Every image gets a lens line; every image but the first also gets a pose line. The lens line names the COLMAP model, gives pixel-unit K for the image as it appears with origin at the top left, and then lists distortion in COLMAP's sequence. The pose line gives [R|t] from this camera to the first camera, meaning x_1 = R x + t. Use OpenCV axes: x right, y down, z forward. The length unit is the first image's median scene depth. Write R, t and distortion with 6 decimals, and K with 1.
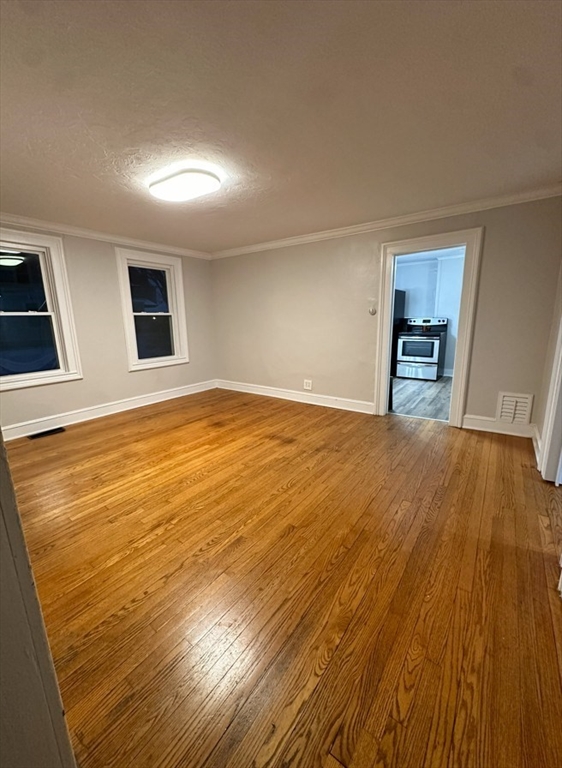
lens RADIAL K [[311.0, 0, 278.7], [0, 311.0, 380.3], [0, 0, 1]] dist [-0.001310, -0.000417]
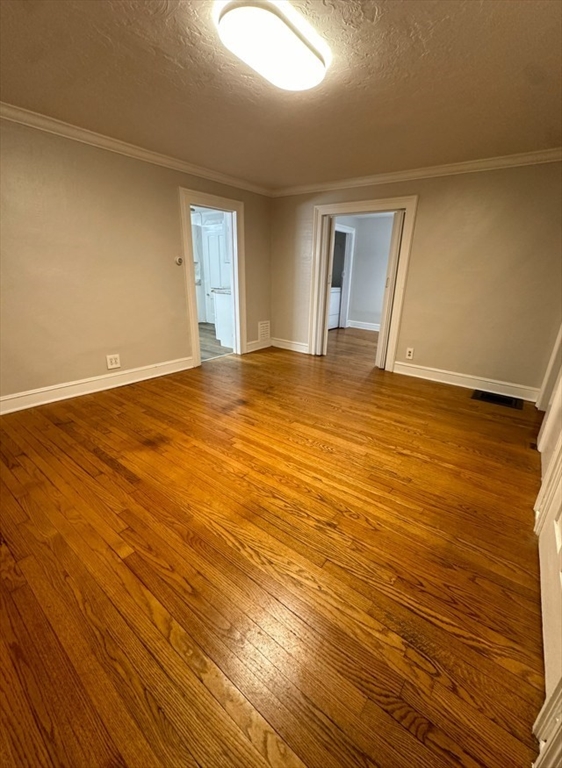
lens RADIAL K [[311.0, 0, 294.7], [0, 311.0, 389.0], [0, 0, 1]] dist [-0.001310, -0.000417]
pose [[0.015651, -0.332912, 0.942828, -0.895226], [0.173706, 0.929510, 0.325326, -0.131117], [-0.984673, 0.158683, 0.072377, 0.805466]]
